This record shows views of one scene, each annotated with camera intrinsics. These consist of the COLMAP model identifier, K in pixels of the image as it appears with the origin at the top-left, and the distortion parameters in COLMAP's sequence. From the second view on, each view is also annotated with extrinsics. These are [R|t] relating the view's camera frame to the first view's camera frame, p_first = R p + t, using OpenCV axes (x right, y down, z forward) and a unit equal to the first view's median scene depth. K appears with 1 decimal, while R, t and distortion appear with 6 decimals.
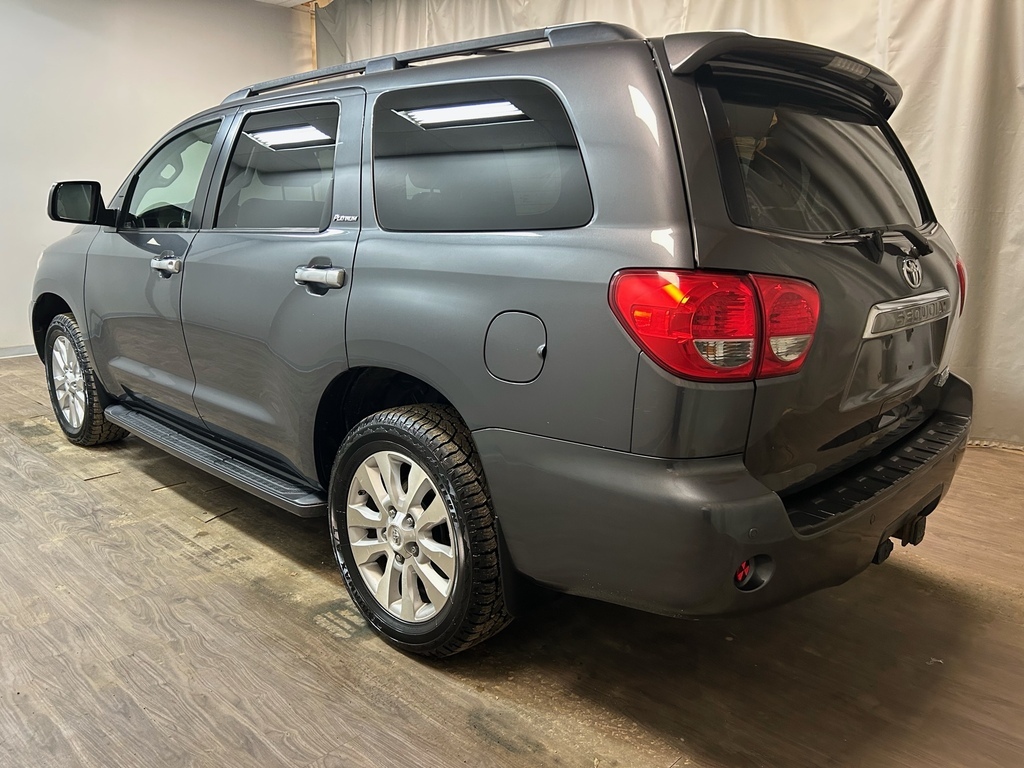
lens RADIAL K [[789.8, 0, 506.1], [0, 789.8, 408.5], [0, 0, 1]] dist [0.004295, -0.005290]
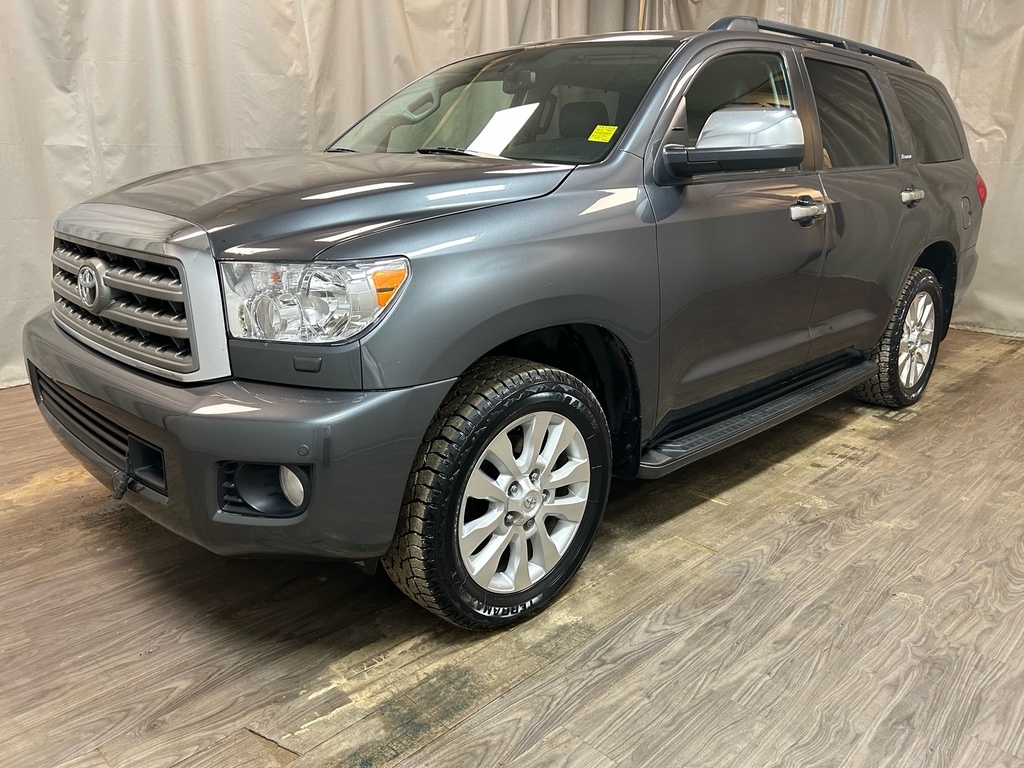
lens RADIAL K [[789.8, 0, 517.2], [0, 789.8, 386.9], [0, 0, 1]] dist [0.004295, -0.005290]
pose [[0.002814, -0.293863, 0.955843, -1.342989], [0.233533, 0.929610, 0.285110, -0.328901], [-0.972345, 0.222418, 0.071243, 1.267568]]
